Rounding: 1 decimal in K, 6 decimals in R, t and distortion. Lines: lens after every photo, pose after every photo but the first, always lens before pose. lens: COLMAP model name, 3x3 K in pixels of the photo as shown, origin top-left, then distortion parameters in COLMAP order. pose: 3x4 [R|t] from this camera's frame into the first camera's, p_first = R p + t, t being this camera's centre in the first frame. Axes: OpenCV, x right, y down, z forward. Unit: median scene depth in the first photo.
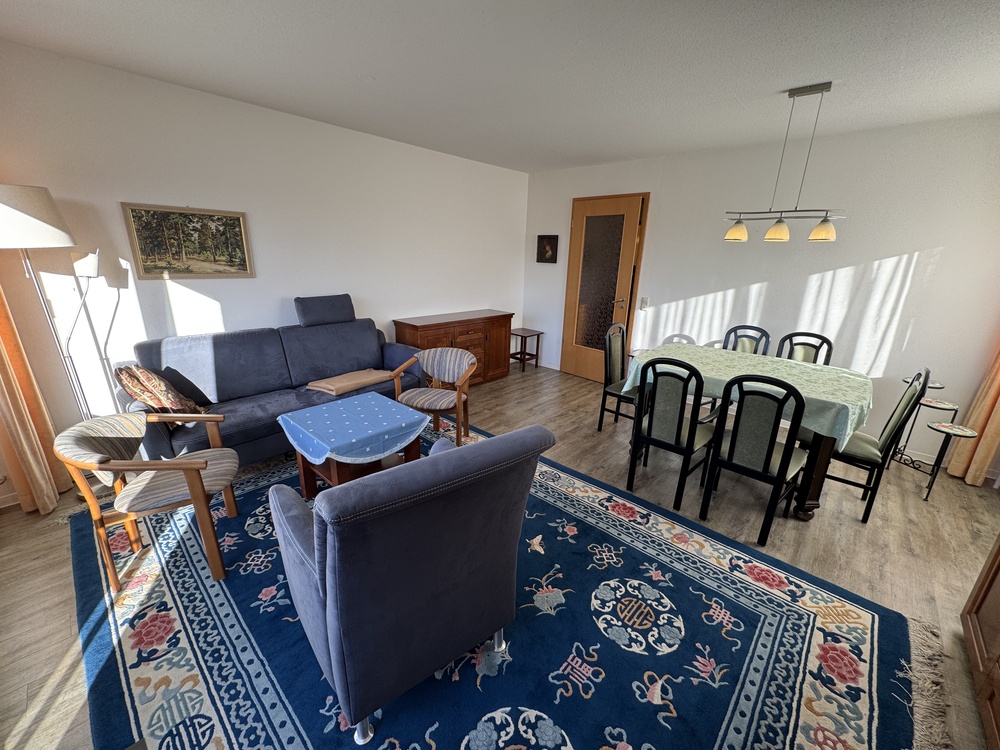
lens RADIAL K [[398.9, 0, 500.0], [0, 398.9, 375.0], [0, 0, 1]] dist [-0.001868, 0.000114]
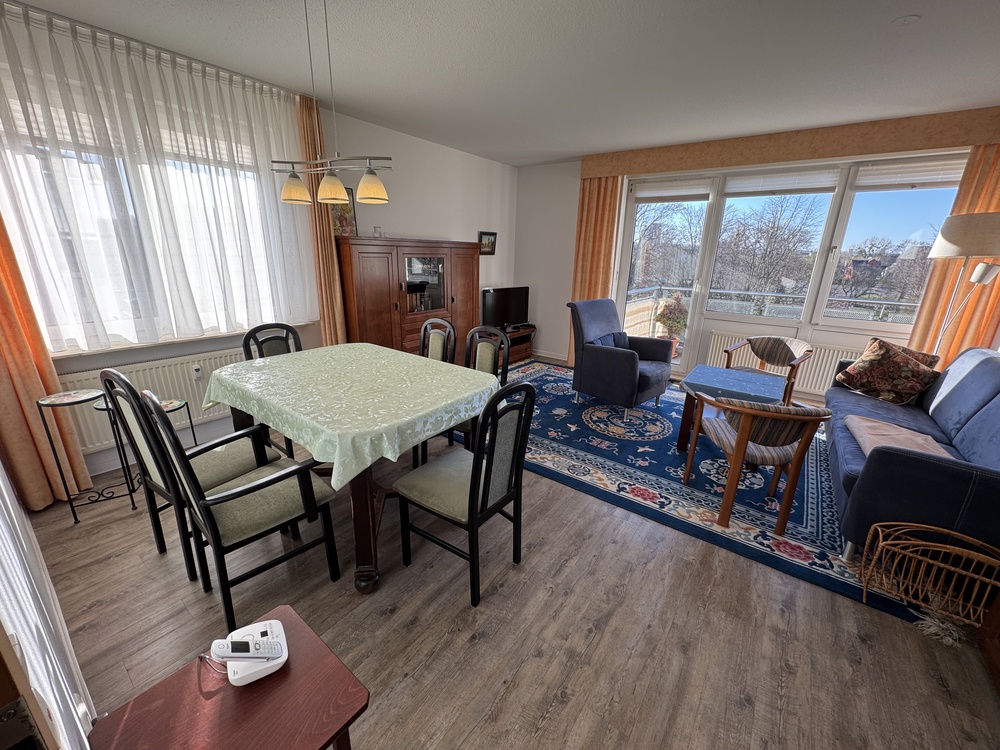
lens RADIAL K [[398.9, 0, 500.0], [0, 398.9, 375.0], [0, 0, 1]] dist [-0.001868, 0.000114]
pose [[-0.993335, -0.019231, -0.113645, 0.672345], [-0.079840, 0.825928, 0.558094, -0.728361], [0.083129, 0.563448, -0.821959, 2.581739]]
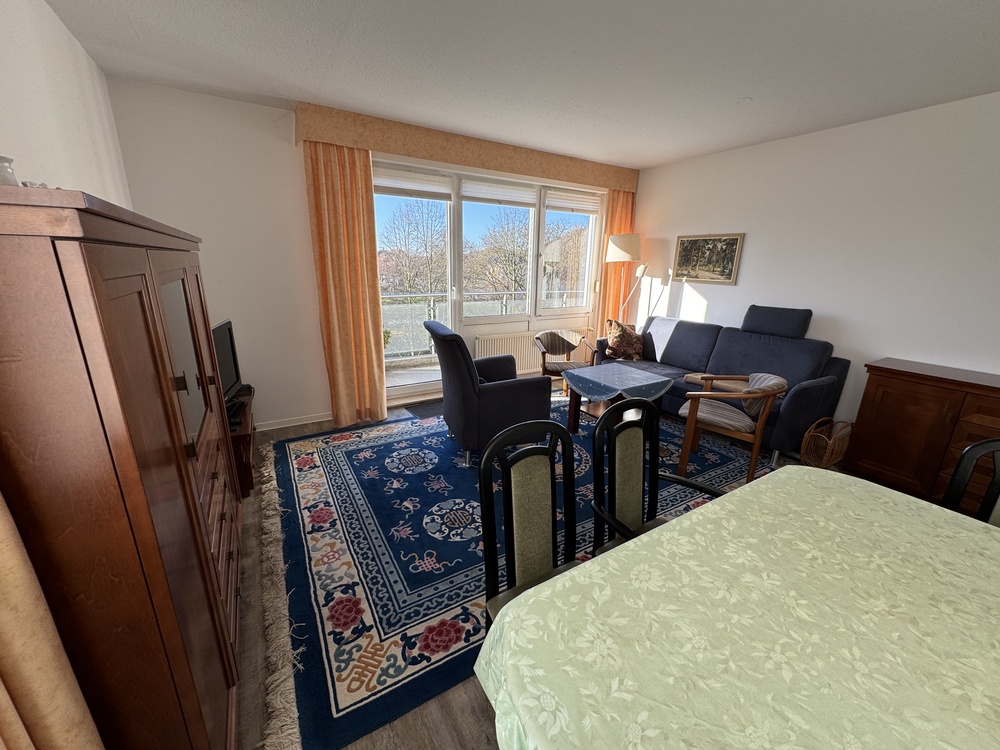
lens RADIAL K [[398.9, 0, 500.0], [0, 398.9, 375.0], [0, 0, 1]] dist [-0.001868, 0.000114]
pose [[-0.279951, 0.229113, -0.932274, 1.377719], [-0.307171, 0.898675, 0.313096, -0.273576], [0.909546, 0.374019, -0.181208, 1.155916]]
